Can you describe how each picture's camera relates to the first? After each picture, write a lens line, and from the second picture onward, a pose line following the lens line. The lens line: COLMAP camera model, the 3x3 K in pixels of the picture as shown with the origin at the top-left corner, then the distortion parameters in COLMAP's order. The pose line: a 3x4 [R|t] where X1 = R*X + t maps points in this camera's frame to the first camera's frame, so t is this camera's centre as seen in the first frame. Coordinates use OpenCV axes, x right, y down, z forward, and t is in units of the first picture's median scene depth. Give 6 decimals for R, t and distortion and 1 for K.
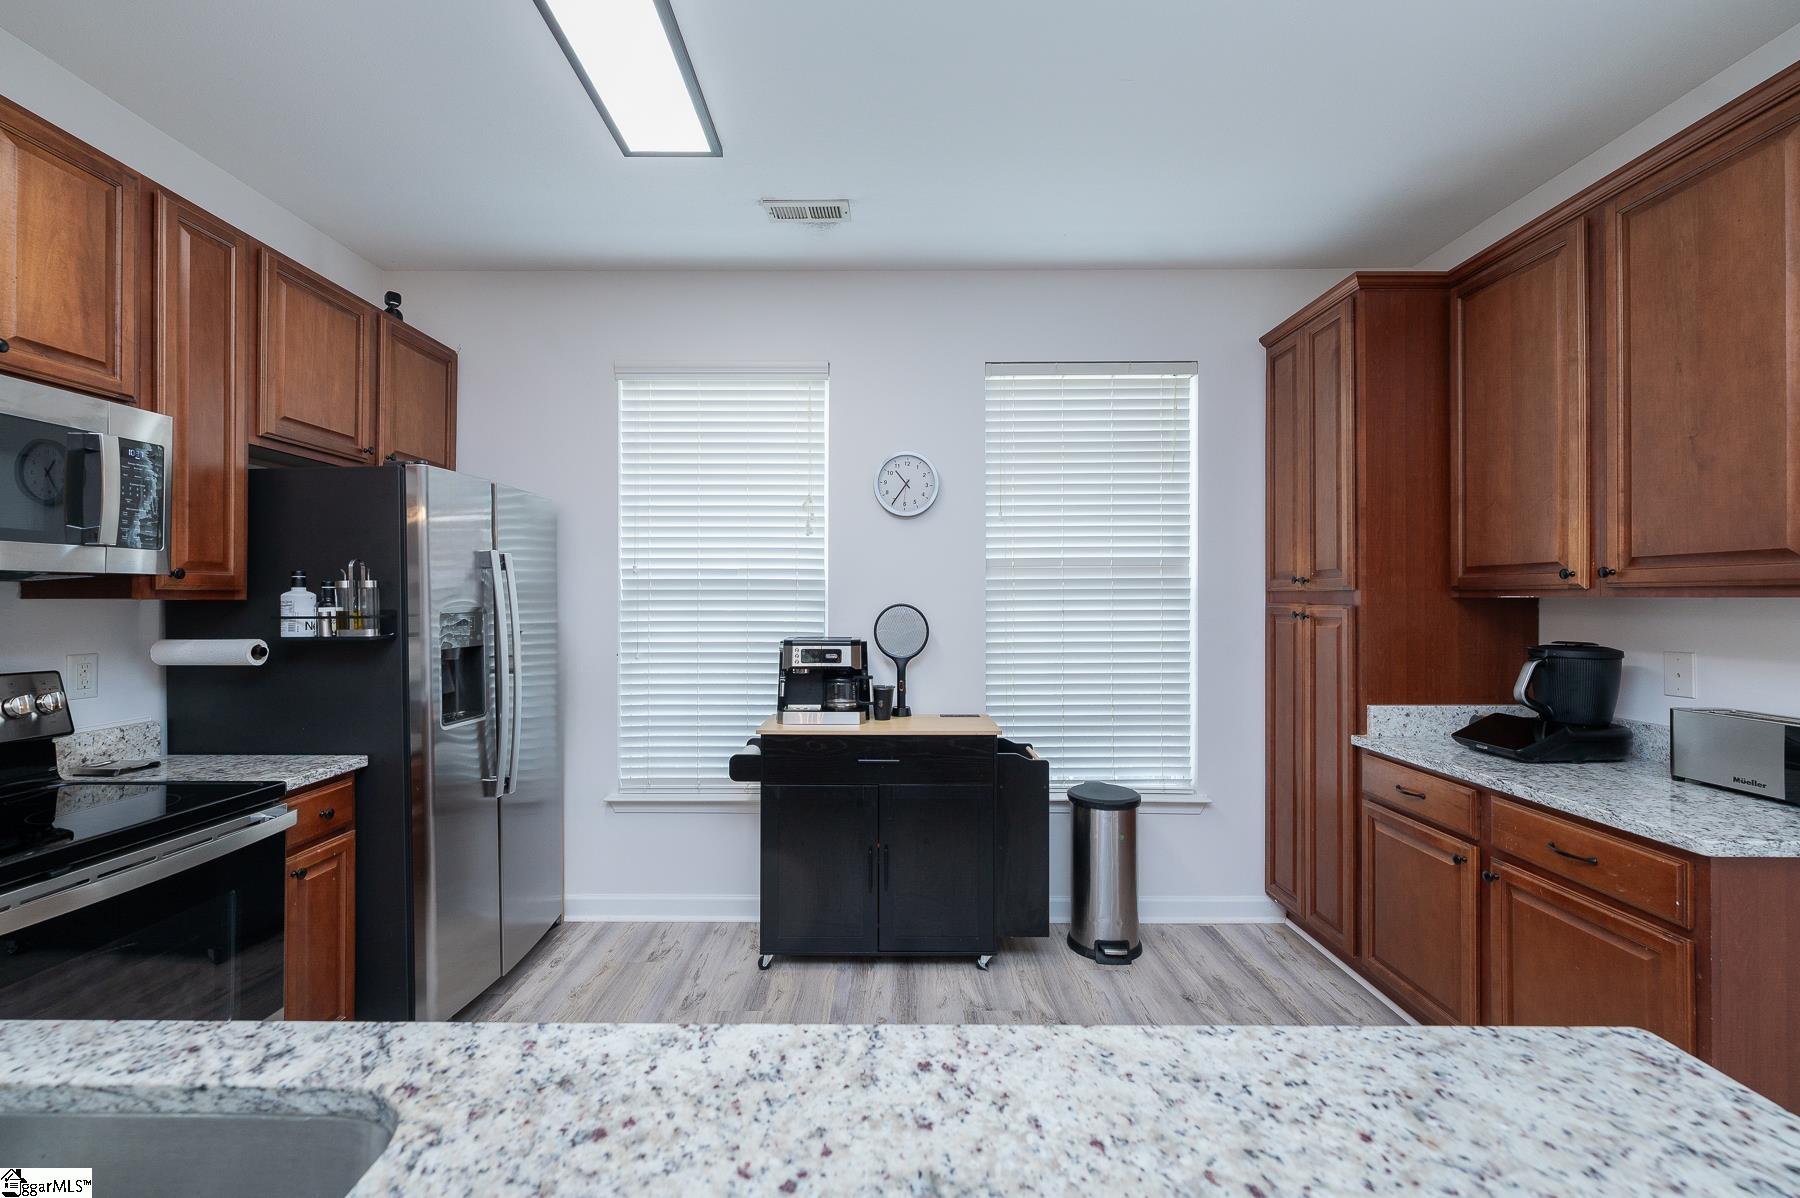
lens RADIAL K [[720.6, 0, 885.8], [0, 720.6, 595.8], [0, 0, 1]] dist [-0.001855, 0.000025]
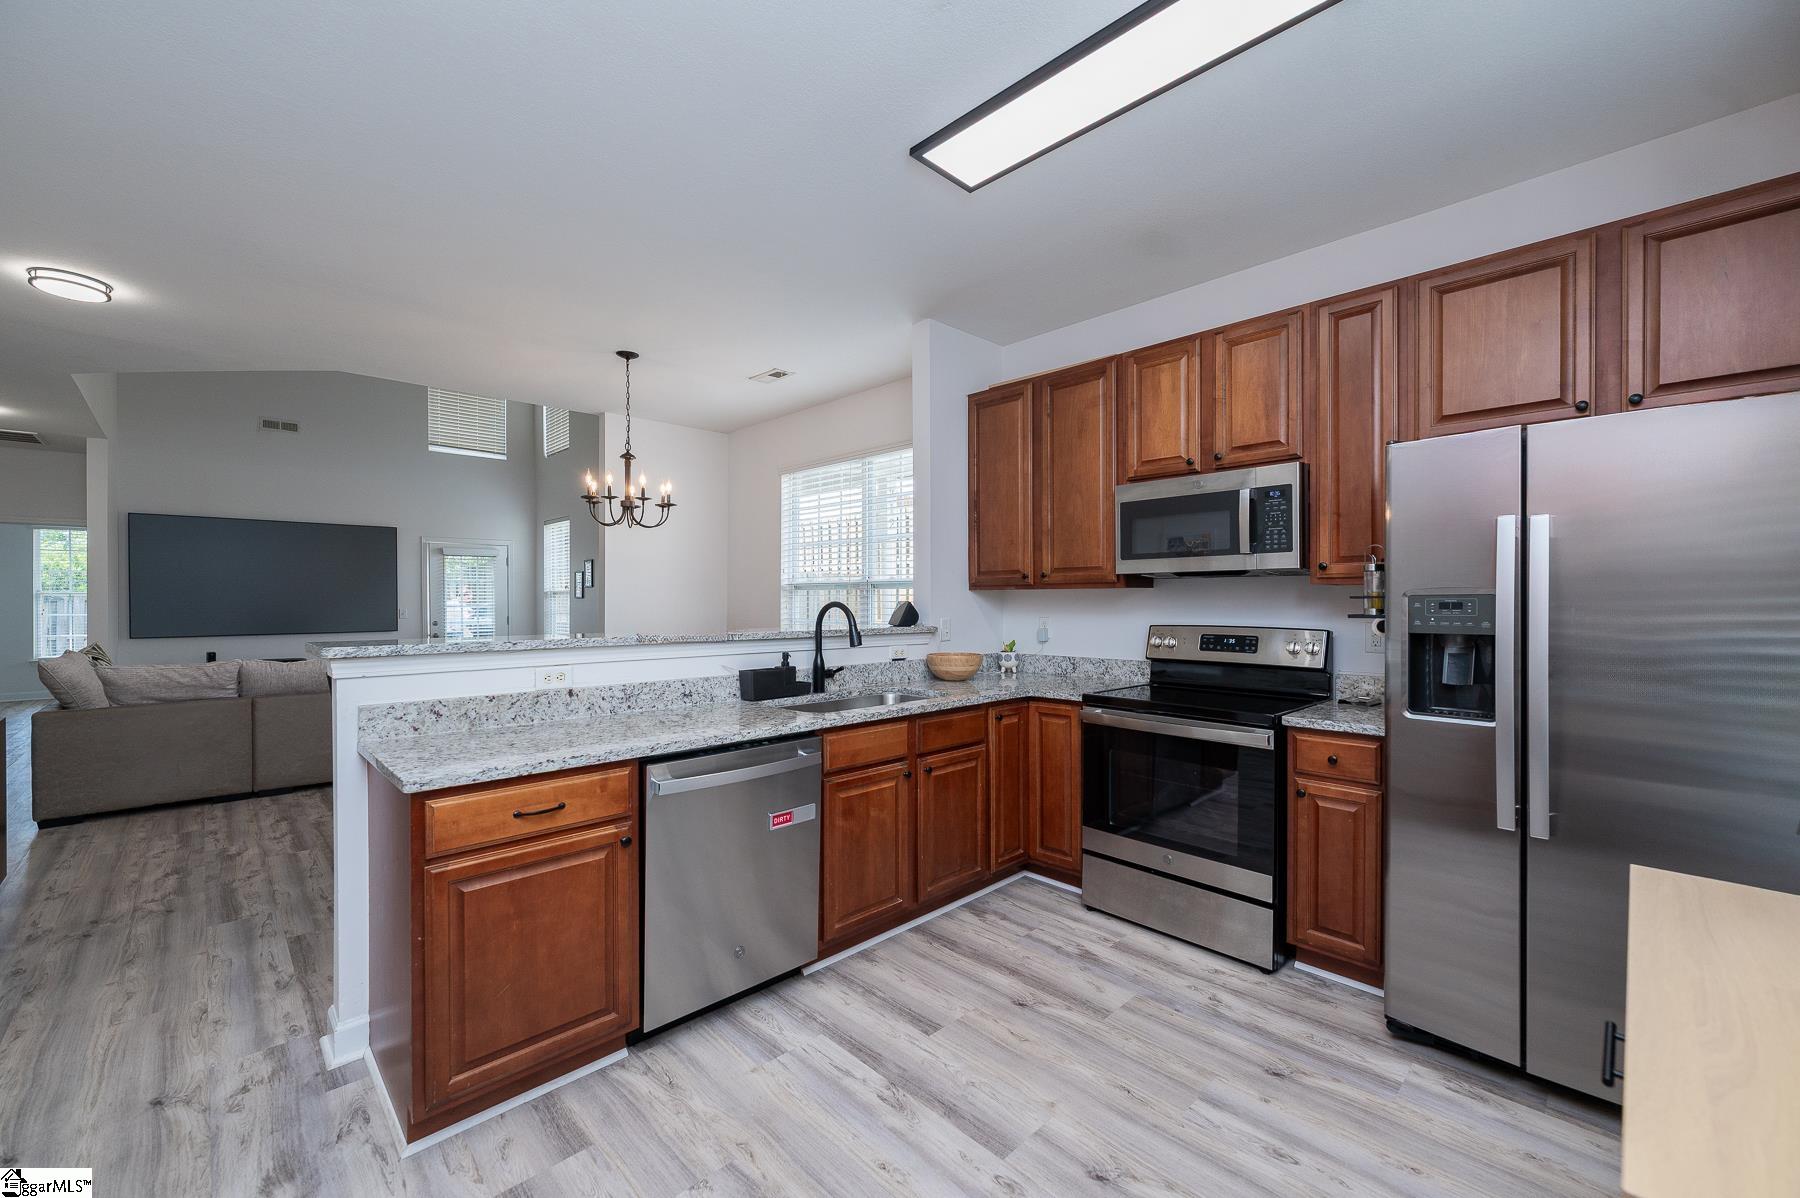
lens RADIAL K [[720.6, 0, 883.2], [0, 720.6, 604.0], [0, 0, 1]] dist [-0.001855, 0.000025]
pose [[-0.717048, 0.006048, -0.696997, 0.474230], [0.004187, 0.999982, 0.004369, 0.025582], [0.697011, 0.000214, -0.717060, 1.047623]]
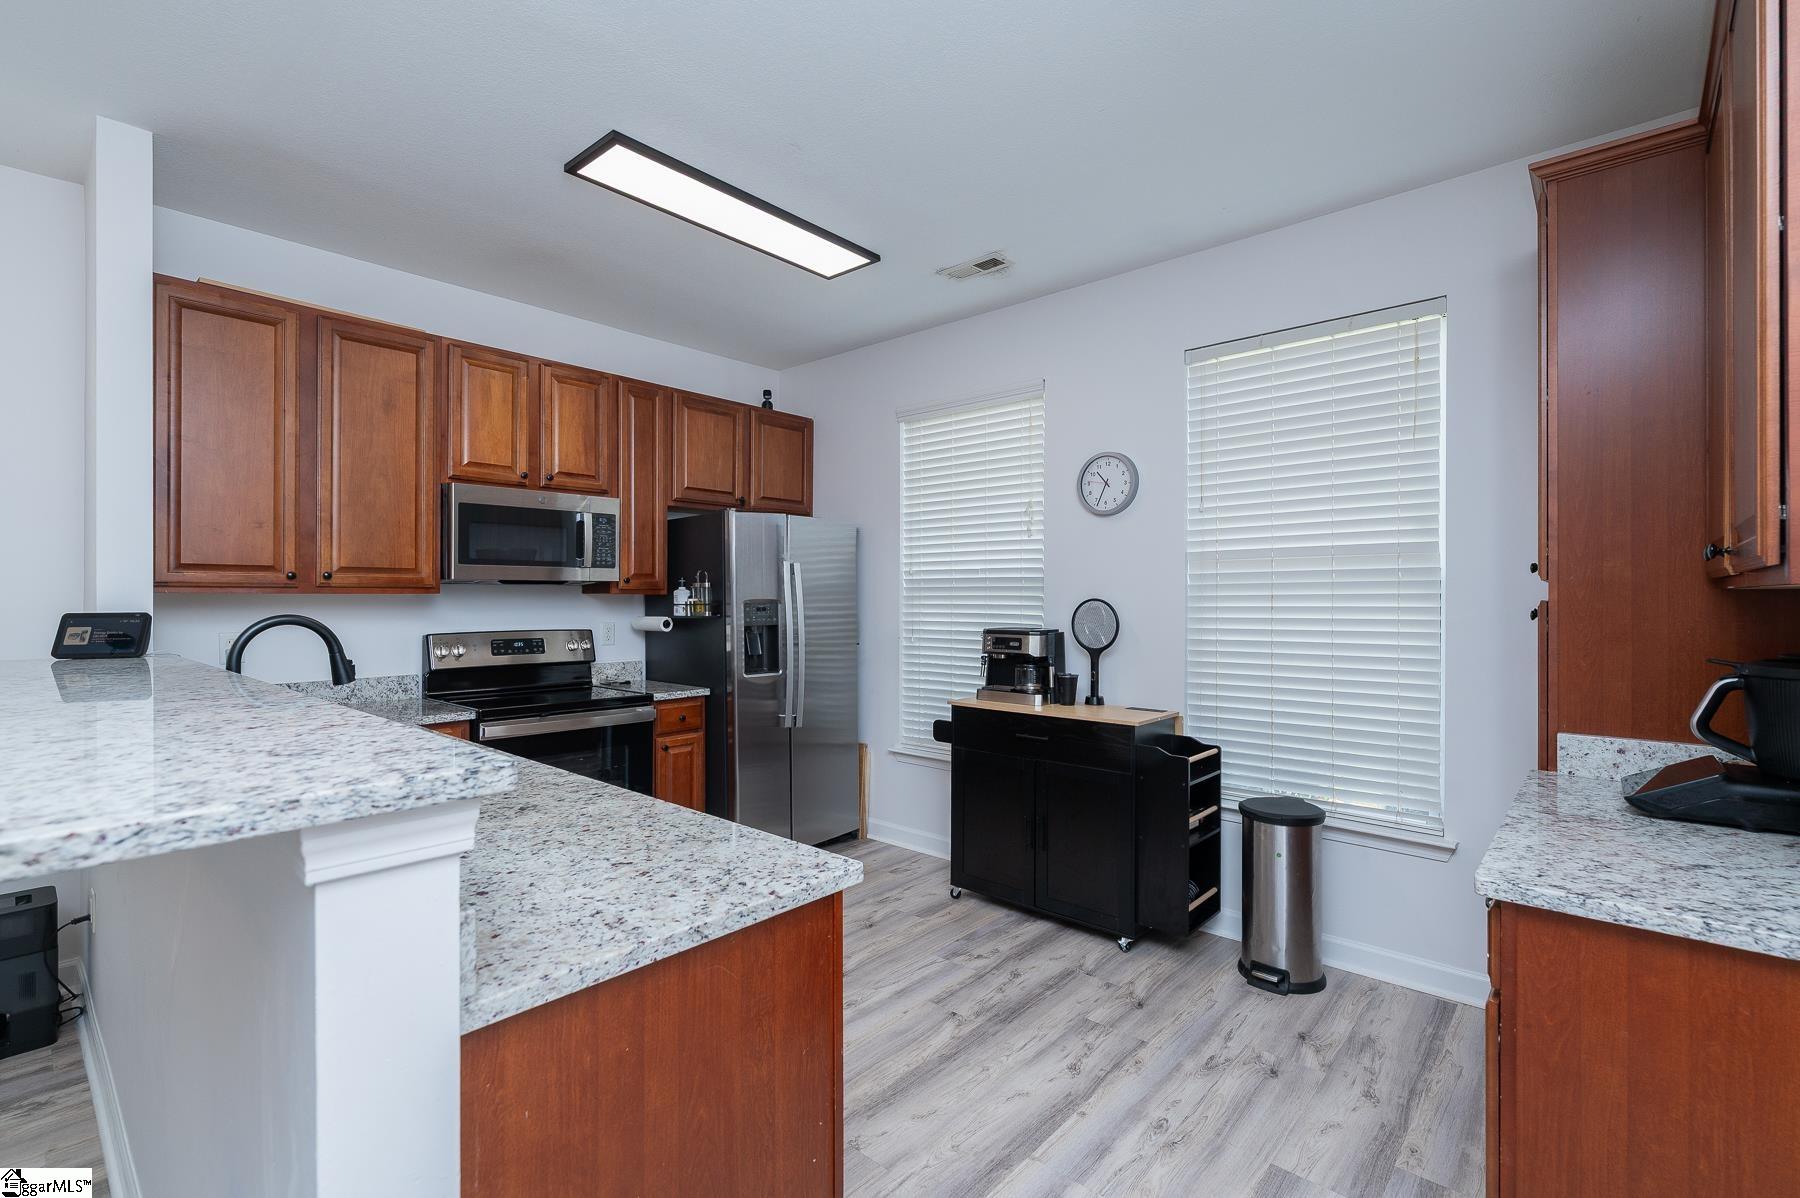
lens RADIAL K [[806.5, 0, 914.9], [0, 806.5, 596.3], [0, 0, 1]] dist [-0.003834, -0.000072]
pose [[0.756392, -0.000341, -0.654118, 0.713865], [0.001716, 0.999997, 0.001463, 0.007023], [0.654116, -0.002229, 0.756391, -0.076904]]
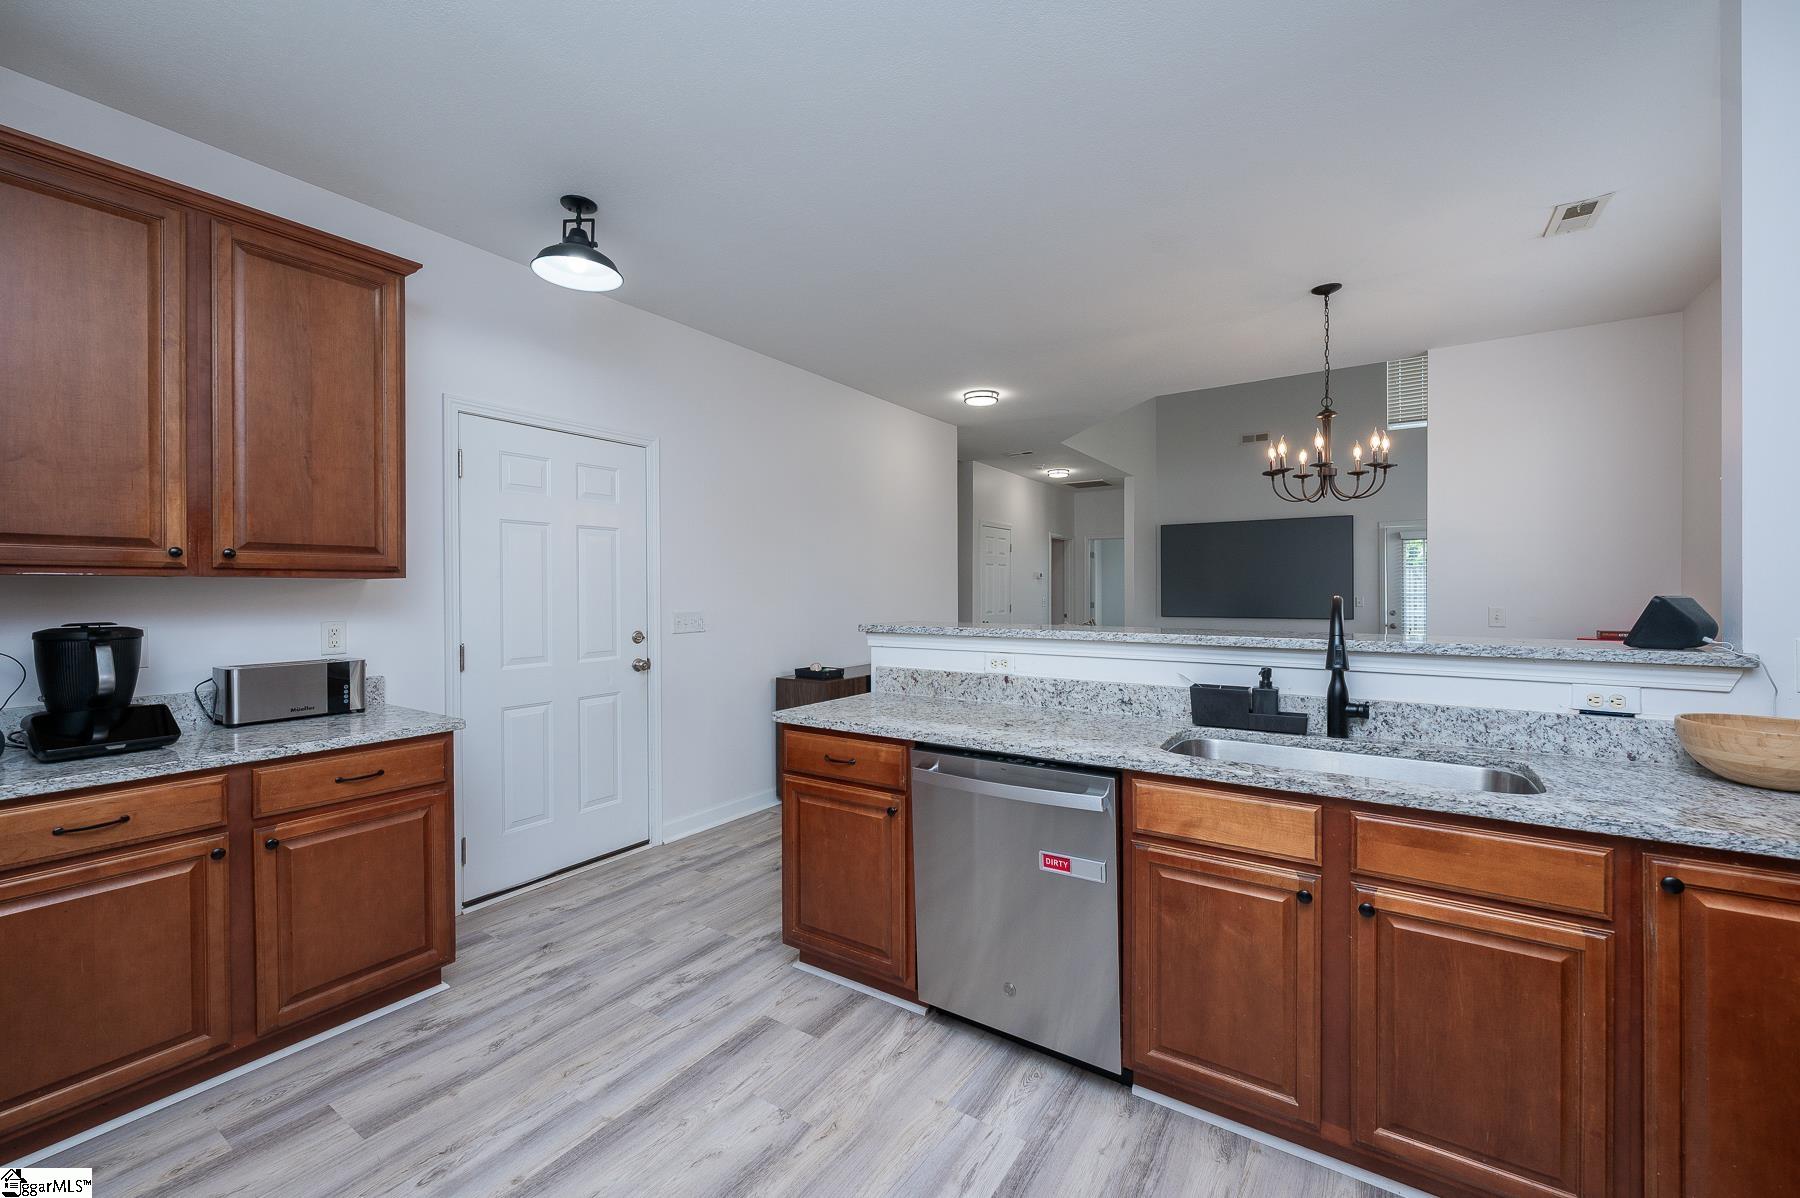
lens RADIAL K [[720.6, 0, 892.3], [0, 720.6, 592.8], [0, 0, 1]] dist [-0.001855, 0.000025]
pose [[-0.839692, -0.000094, 0.543062, -0.353231], [0.001570, 0.999995, 0.002600, 0.019642], [-0.543060, 0.003035, -0.839688, 1.020175]]
